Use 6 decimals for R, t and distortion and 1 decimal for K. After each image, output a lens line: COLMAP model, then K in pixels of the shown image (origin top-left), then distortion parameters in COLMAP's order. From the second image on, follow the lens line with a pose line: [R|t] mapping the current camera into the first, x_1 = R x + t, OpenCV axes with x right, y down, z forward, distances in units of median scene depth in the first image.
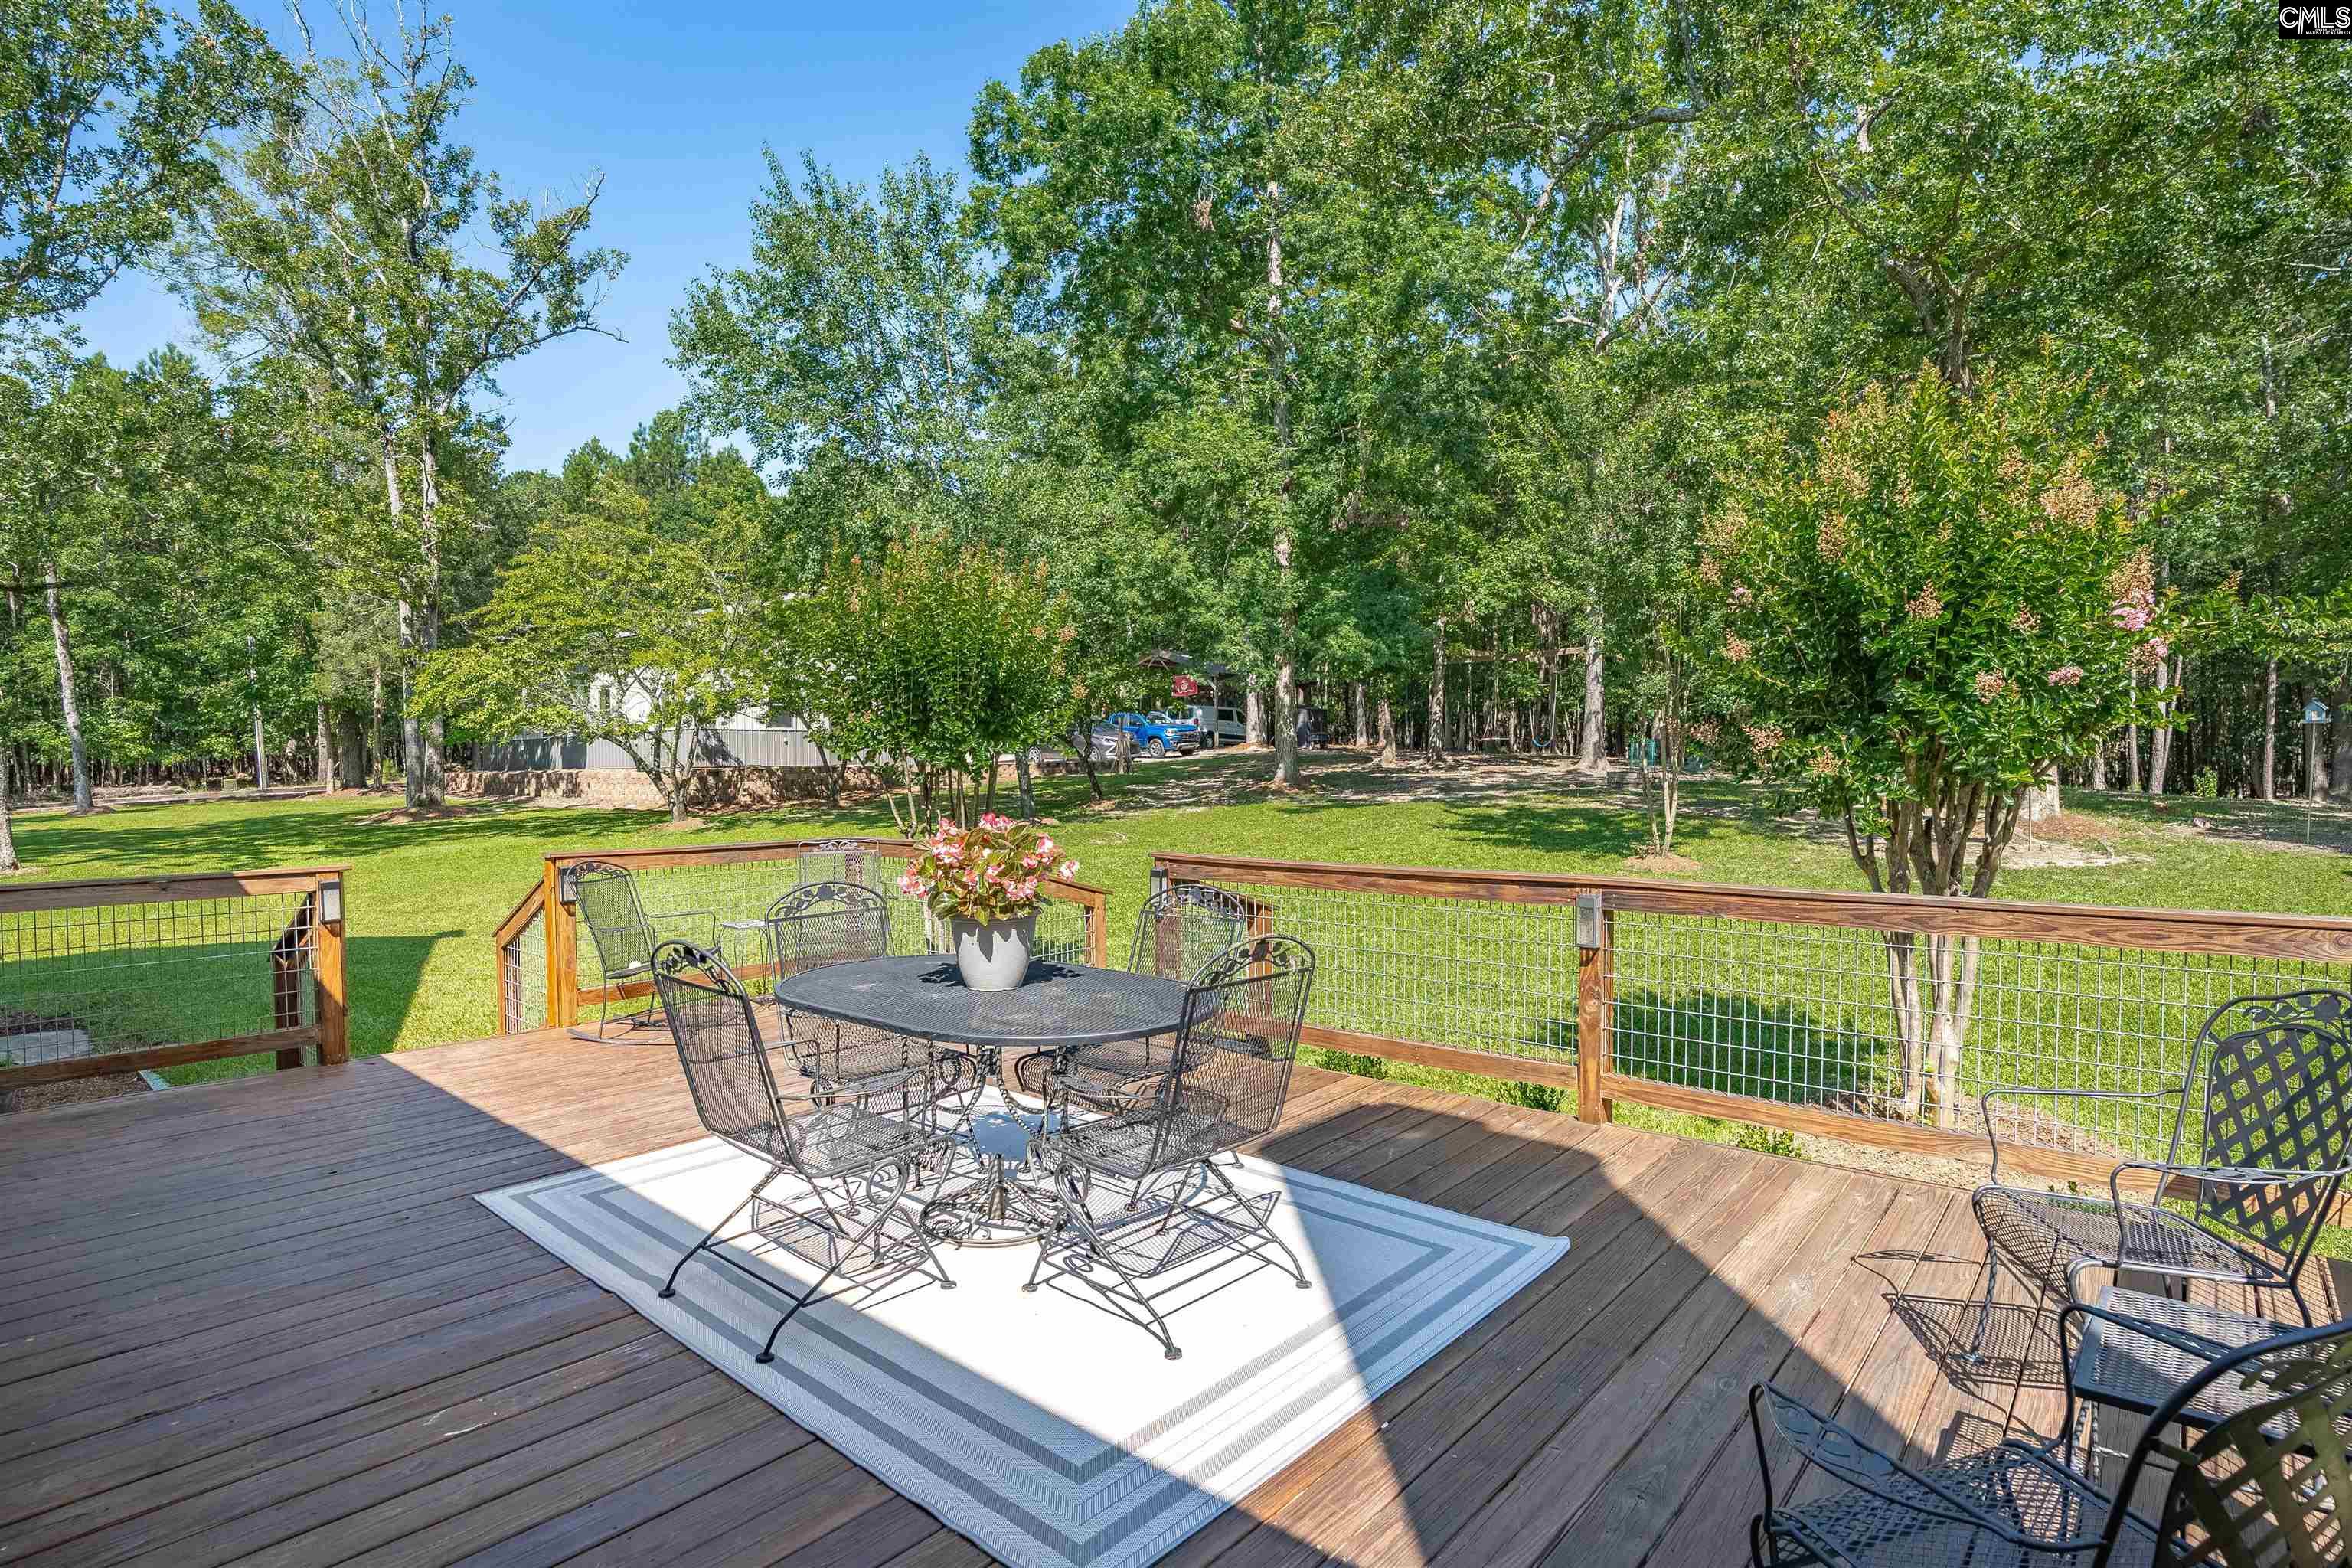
lens RADIAL K [[1171.9, 0, 1182.6], [0, 1171.9, 777.0], [0, 0, 1]] dist [-0.020493, 0.000353]
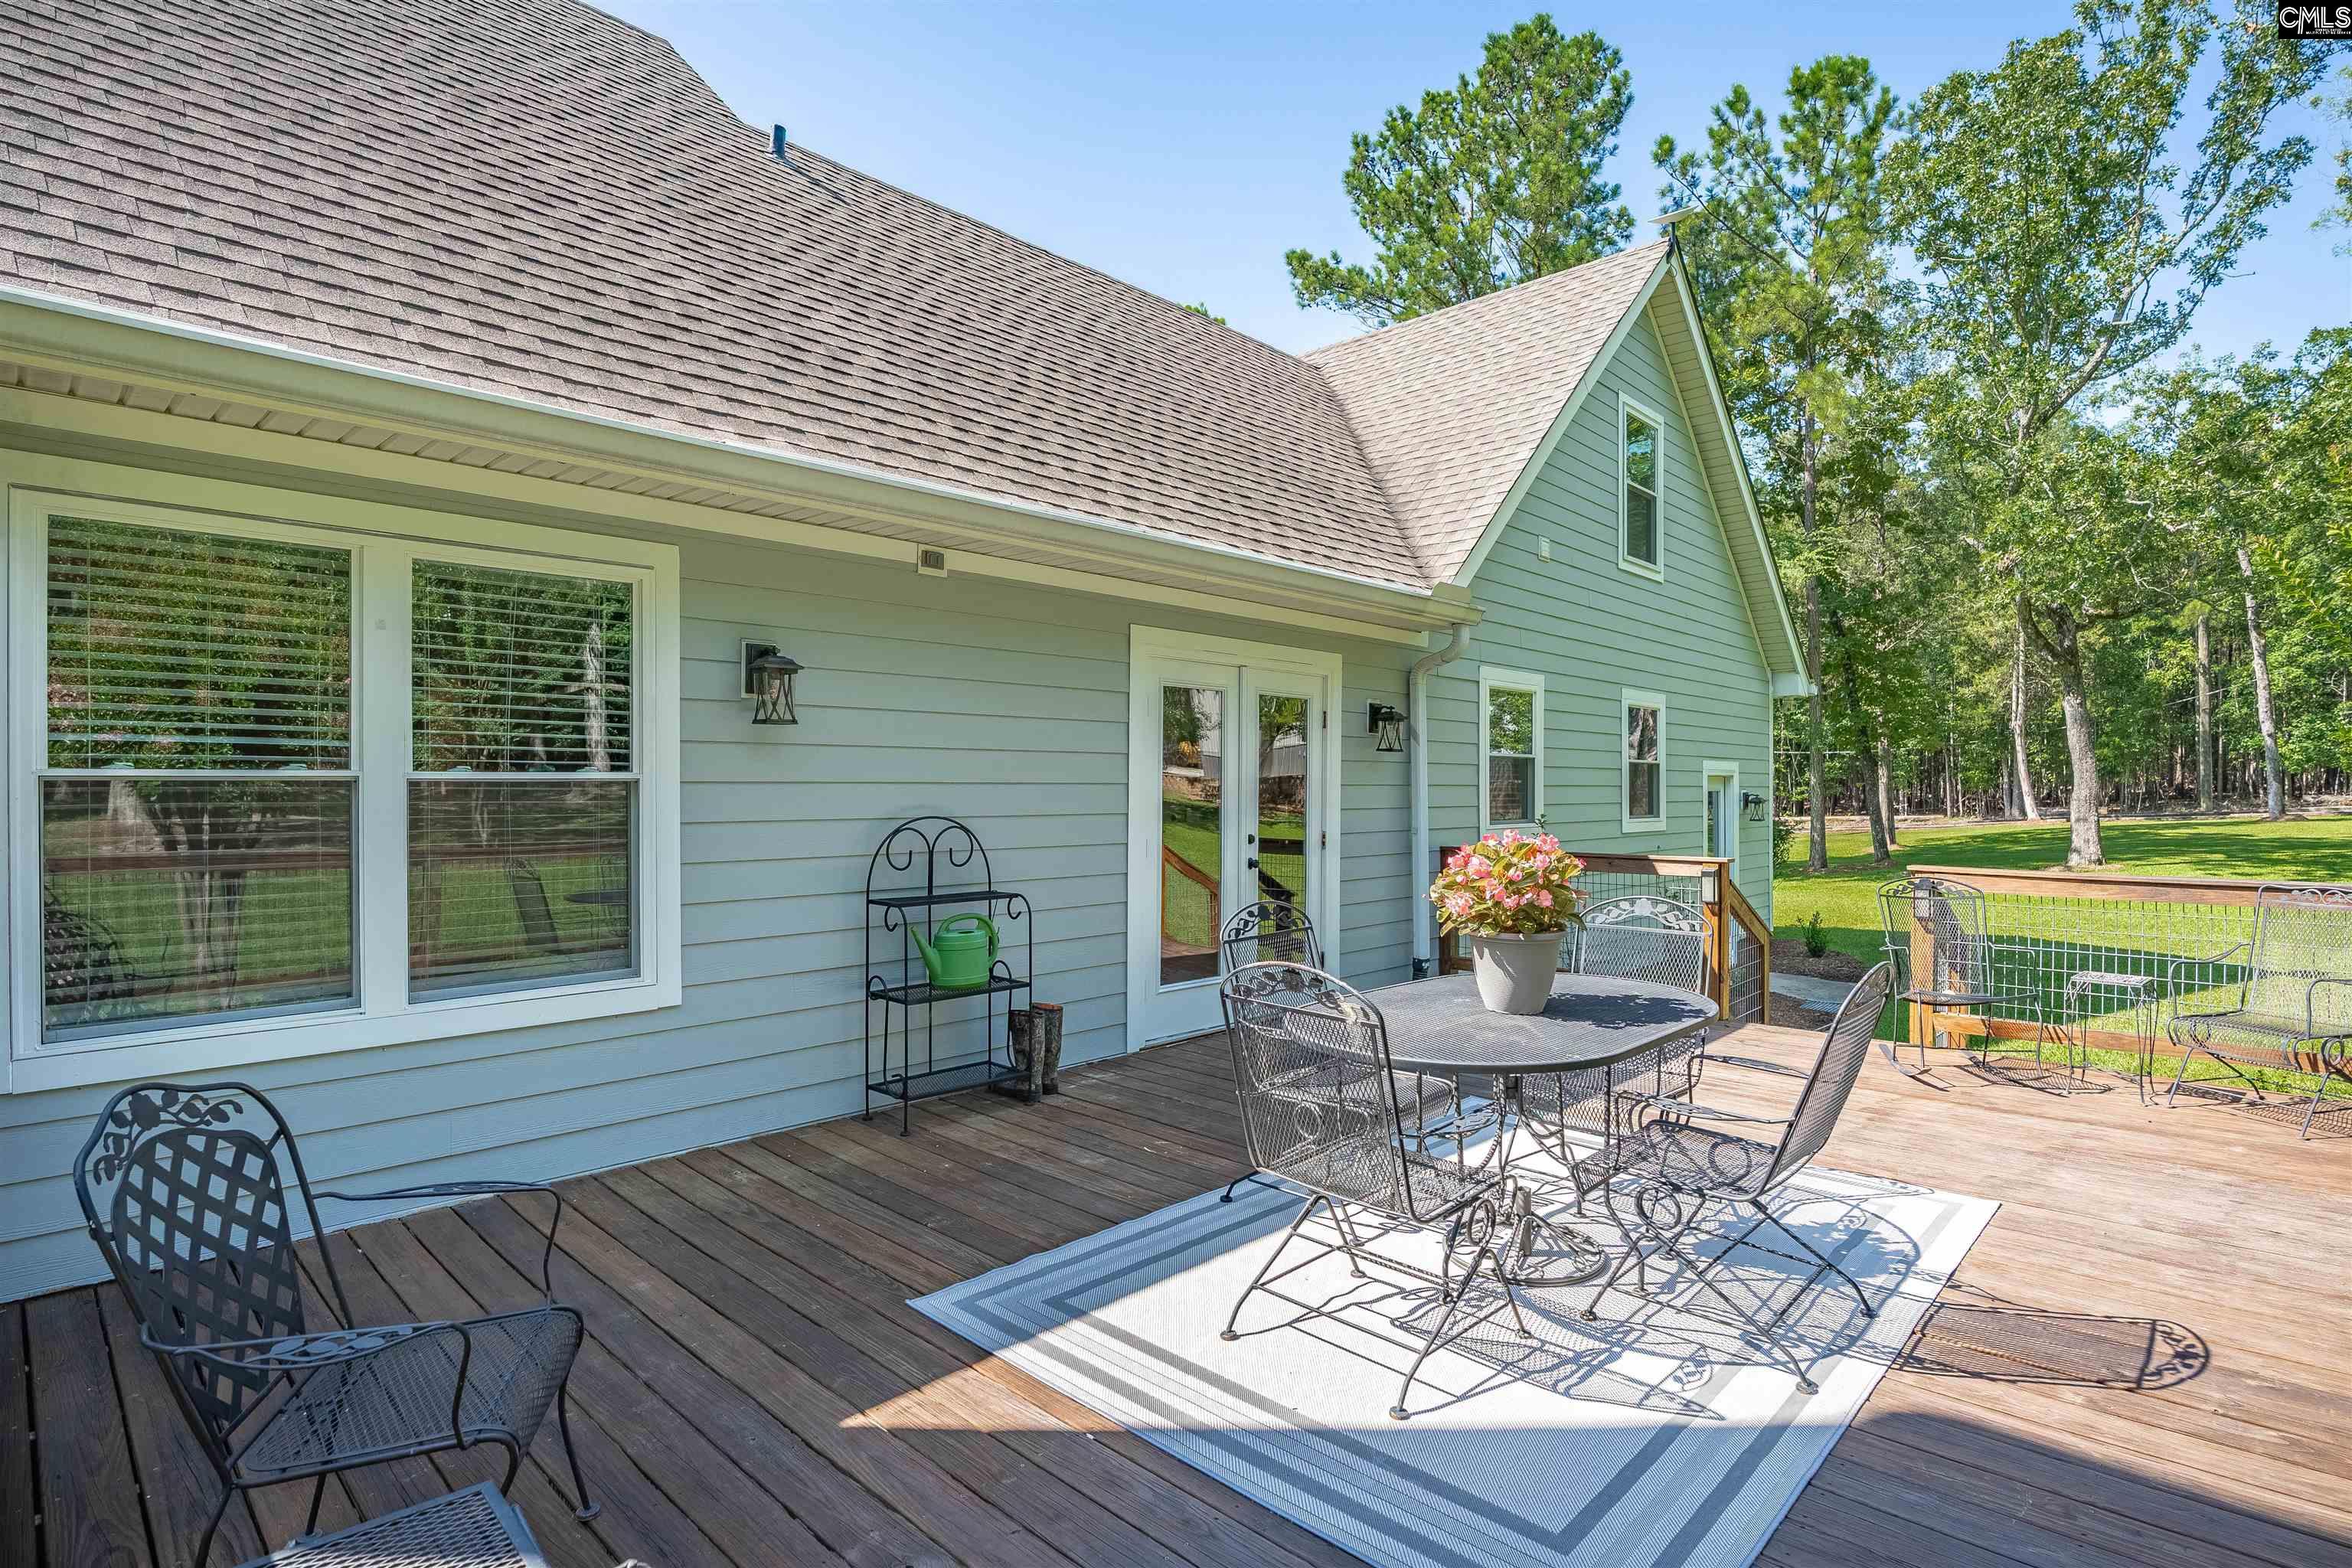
lens RADIAL K [[1171.9, 0, 1187.5], [0, 1171.9, 788.8], [0, 0, 1]] dist [-0.020493, 0.000353]
pose [[-0.045026, 0.010885, -0.998926, 0.907936], [-0.006673, 0.999915, 0.011197, -0.008713], [0.998964, 0.007170, -0.044950, 0.878427]]
